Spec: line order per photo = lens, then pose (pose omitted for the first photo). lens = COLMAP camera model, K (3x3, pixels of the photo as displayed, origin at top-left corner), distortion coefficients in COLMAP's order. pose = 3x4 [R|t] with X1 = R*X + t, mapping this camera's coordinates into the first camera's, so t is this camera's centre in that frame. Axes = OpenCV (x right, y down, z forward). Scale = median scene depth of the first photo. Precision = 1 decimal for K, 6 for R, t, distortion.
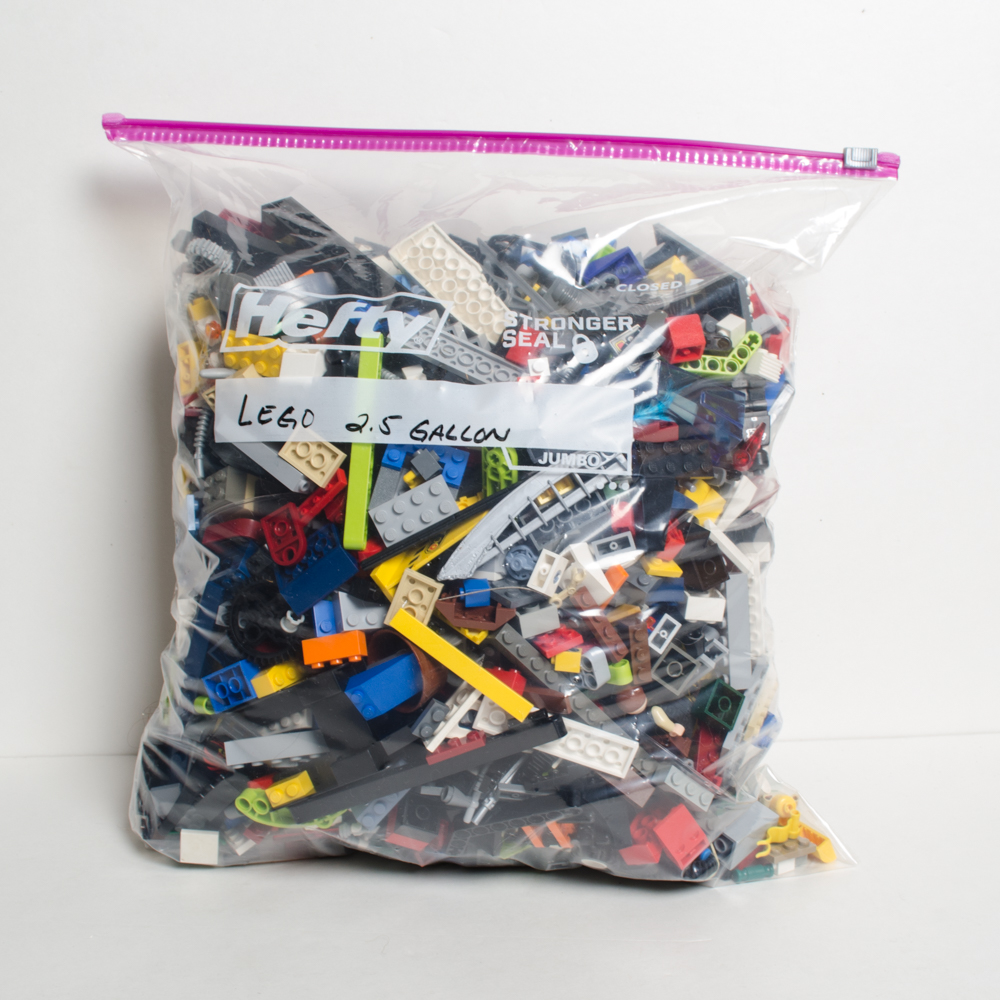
lens RADIAL K [[1577.6, 0, 500.6], [0, 1577.6, 499.4], [0, 0, 1]] dist [-0.196964, 0.000000]
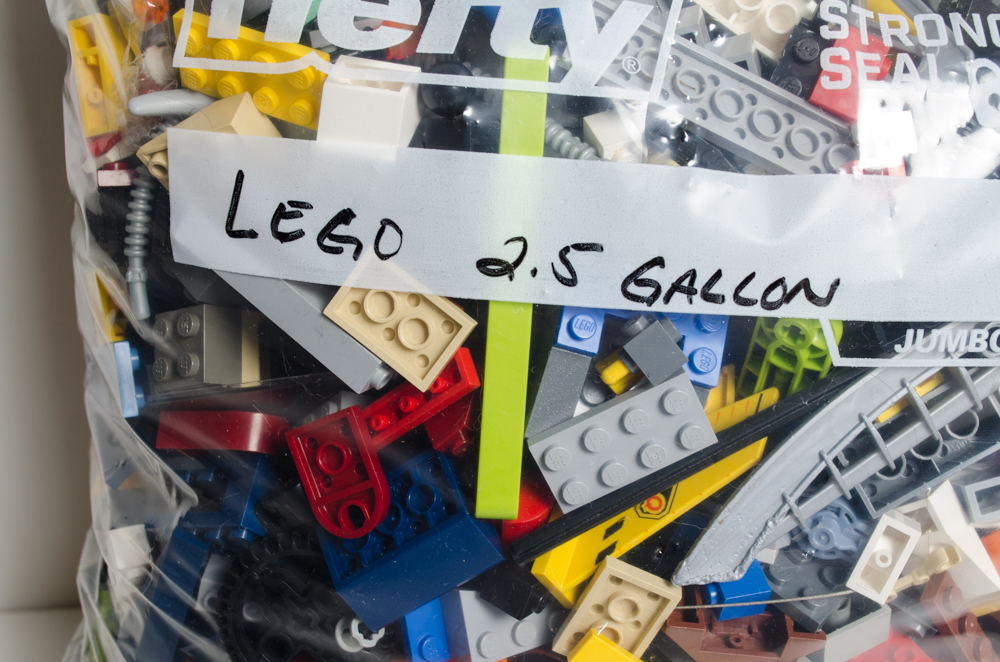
lens RADIAL K [[1399.2, 0, 498.9], [0, 1399.2, 332.2], [0, 0, 1]] dist [-0.029333, 0.000000]
pose [[0.993653, -0.018503, 0.110960, -0.137357], [-0.016188, 0.952593, 0.303818, -0.150934], [-0.111322, -0.303686, 0.946247, 0.608555]]
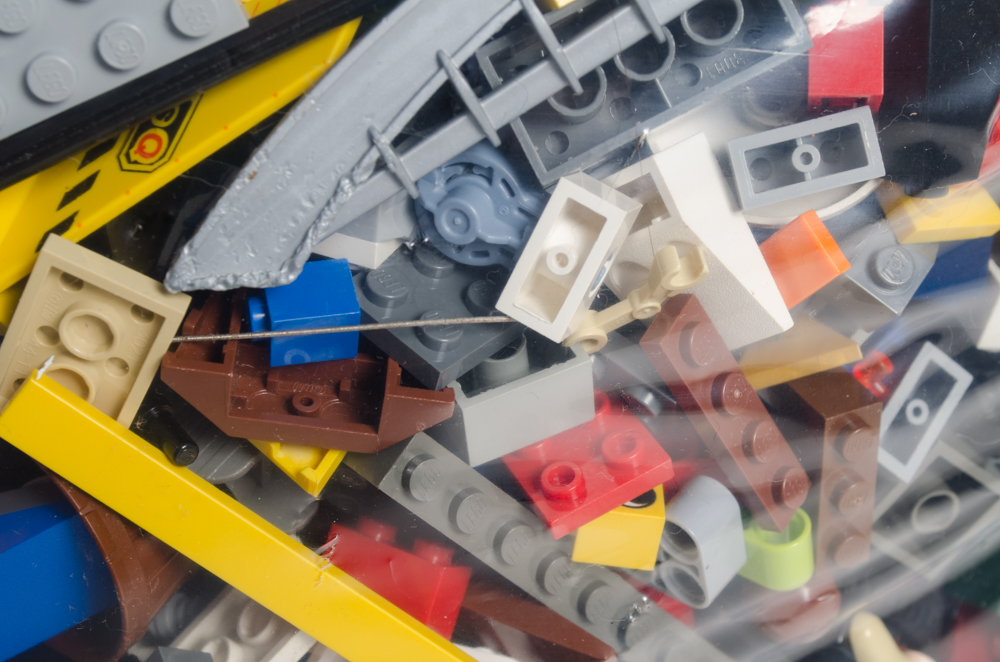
lens RADIAL K [[1929.3, 0, 504.6], [0, 1929.3, 330.0], [0, 0, 1]] dist [0.017469, 0.000000]
pose [[0.991833, 0.001124, 0.127540, -0.024506], [-0.051278, 0.919102, 0.390668, -0.072652], [-0.116783, -0.394018, 0.911653, 0.677270]]
